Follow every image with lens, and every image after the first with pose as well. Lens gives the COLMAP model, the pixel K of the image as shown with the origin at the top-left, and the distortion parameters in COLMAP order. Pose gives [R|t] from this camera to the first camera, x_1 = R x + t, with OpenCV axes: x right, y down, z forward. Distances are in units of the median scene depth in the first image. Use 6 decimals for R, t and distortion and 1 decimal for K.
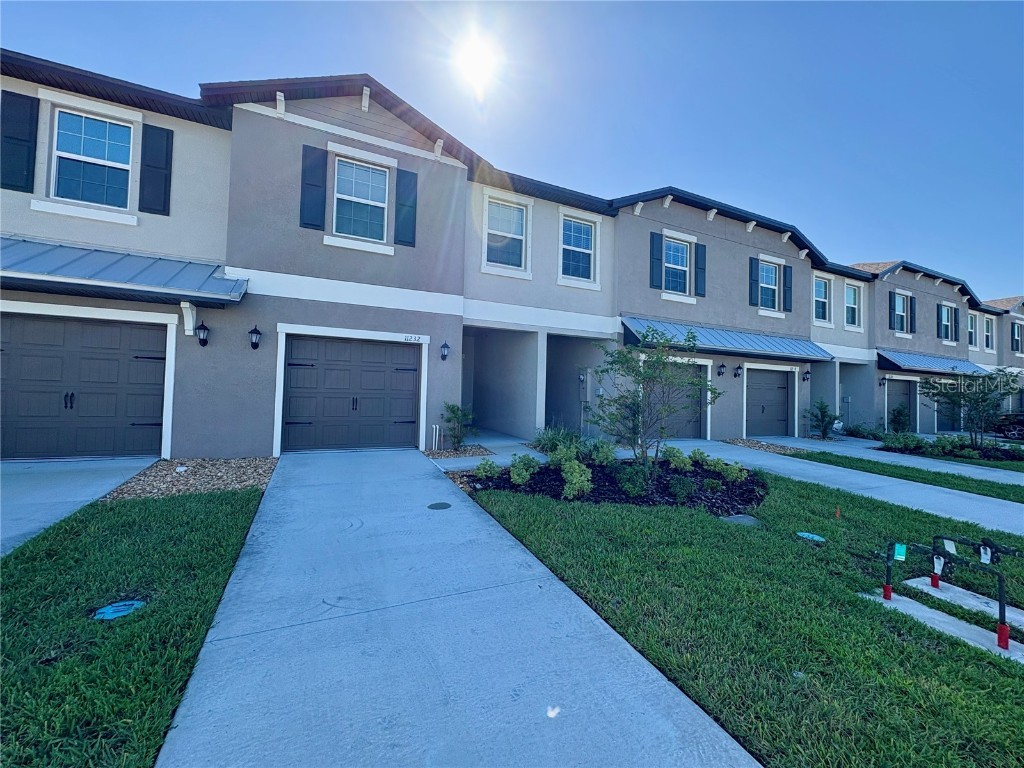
lens RADIAL K [[407.3, 0, 519.4], [0, 407.3, 384.1], [0, 0, 1]] dist [-0.007573, 0.000805]
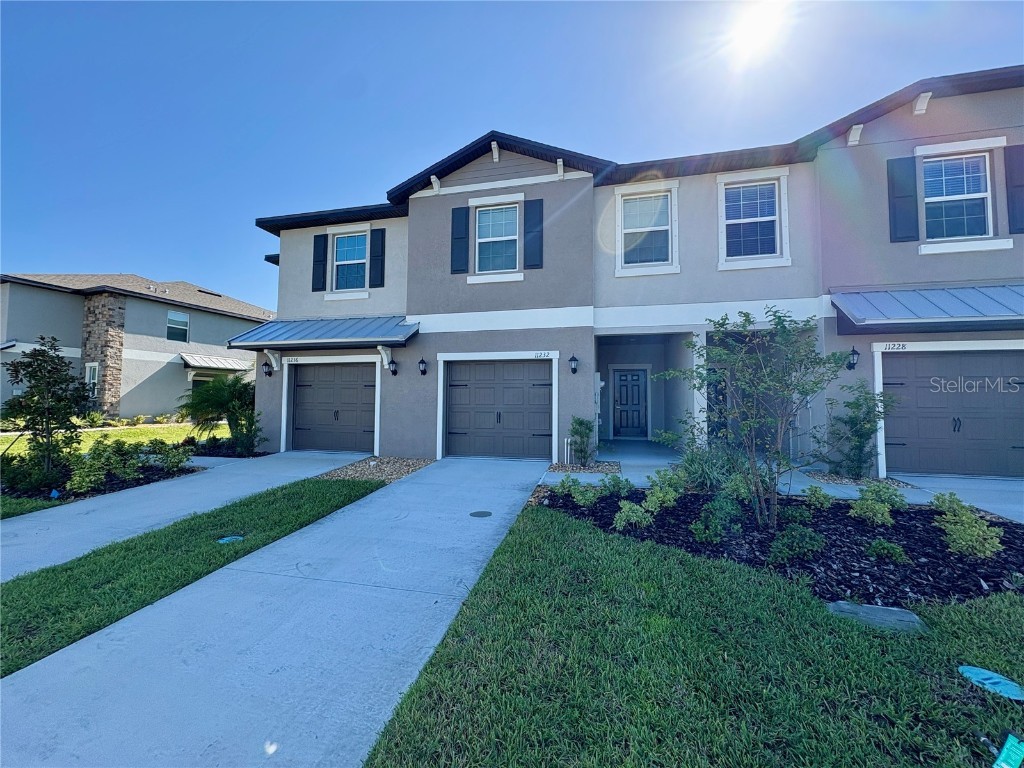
lens RADIAL K [[407.3, 0, 516.7], [0, 407.3, 384.9], [0, 0, 1]] dist [-0.007573, 0.000805]
pose [[0.778830, -0.051548, -0.625114, 0.346396], [0.027366, 0.998461, -0.048239, 0.014056], [0.626638, 0.020463, 0.779042, 0.152019]]
